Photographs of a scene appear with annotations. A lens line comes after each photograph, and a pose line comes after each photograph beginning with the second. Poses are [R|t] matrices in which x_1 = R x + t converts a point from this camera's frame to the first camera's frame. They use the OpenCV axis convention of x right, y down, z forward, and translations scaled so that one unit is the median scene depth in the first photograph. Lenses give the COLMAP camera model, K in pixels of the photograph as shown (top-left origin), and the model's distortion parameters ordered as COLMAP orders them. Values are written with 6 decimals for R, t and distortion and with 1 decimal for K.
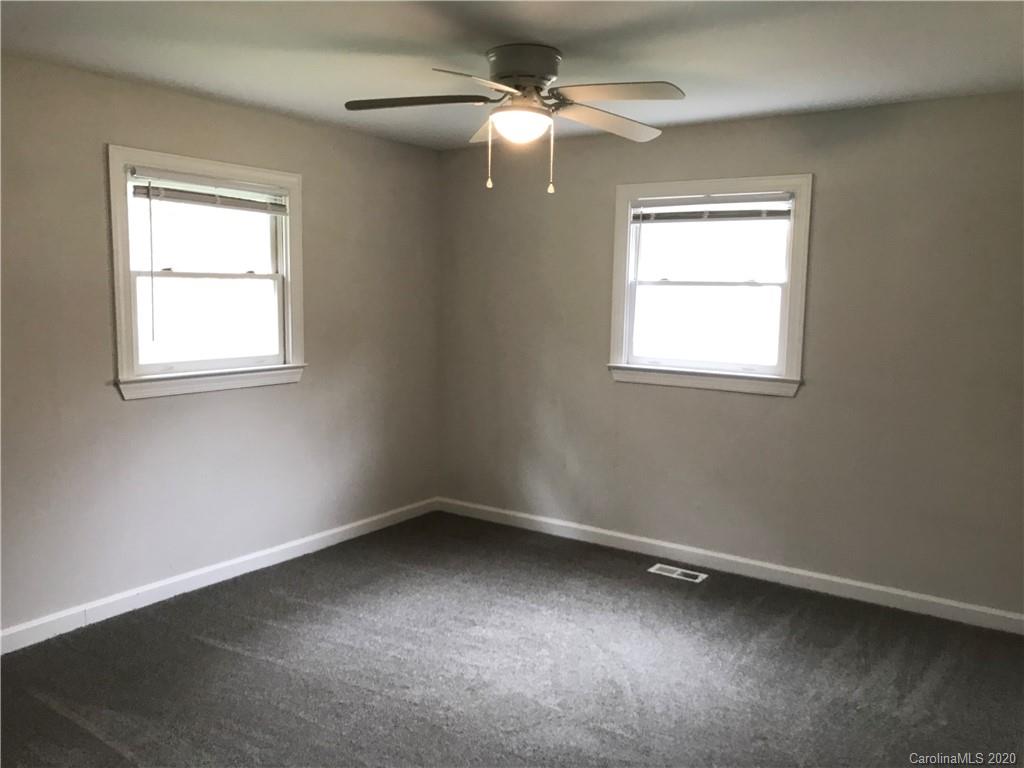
lens RADIAL K [[810.5, 0, 512.0], [0, 810.5, 384.0], [0, 0, 1]] dist [0.060893, 0.003835]
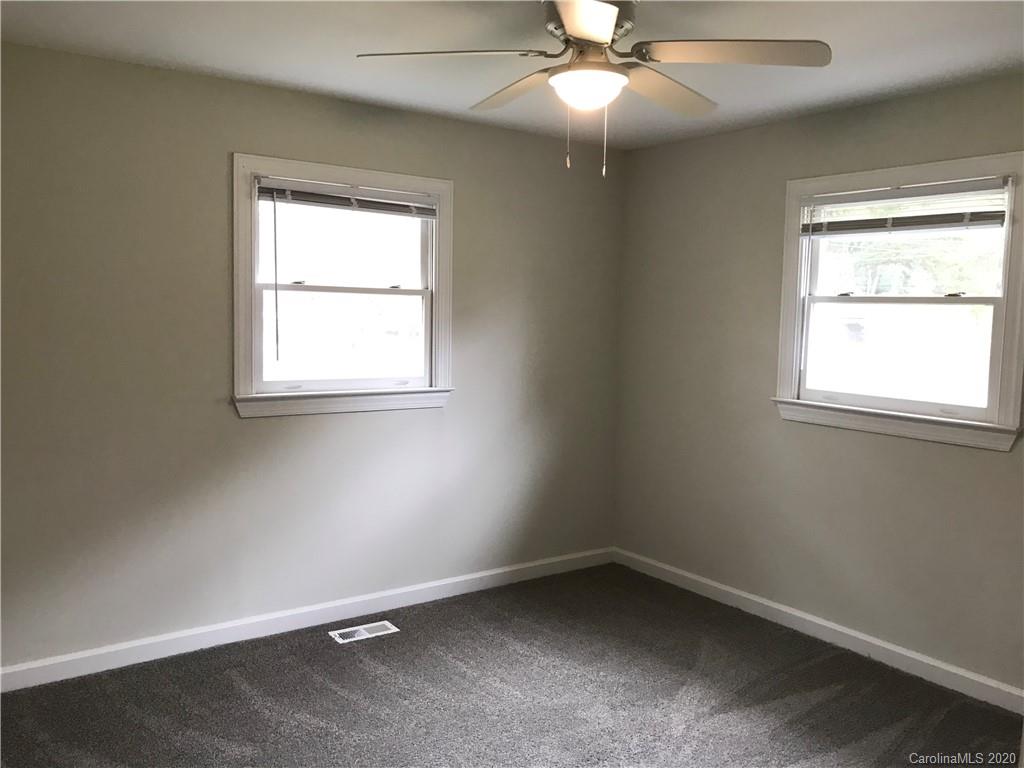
lens RADIAL K [[851.0, 0, 509.3], [0, 851.0, 375.4], [0, 0, 1]] dist [0.004790, 0.017690]
pose [[0.954709, 0.045386, -0.294060, 0.107193], [-0.056995, 0.997892, -0.031025, -0.016711], [0.292032, 0.046380, 0.955283, 0.140372]]
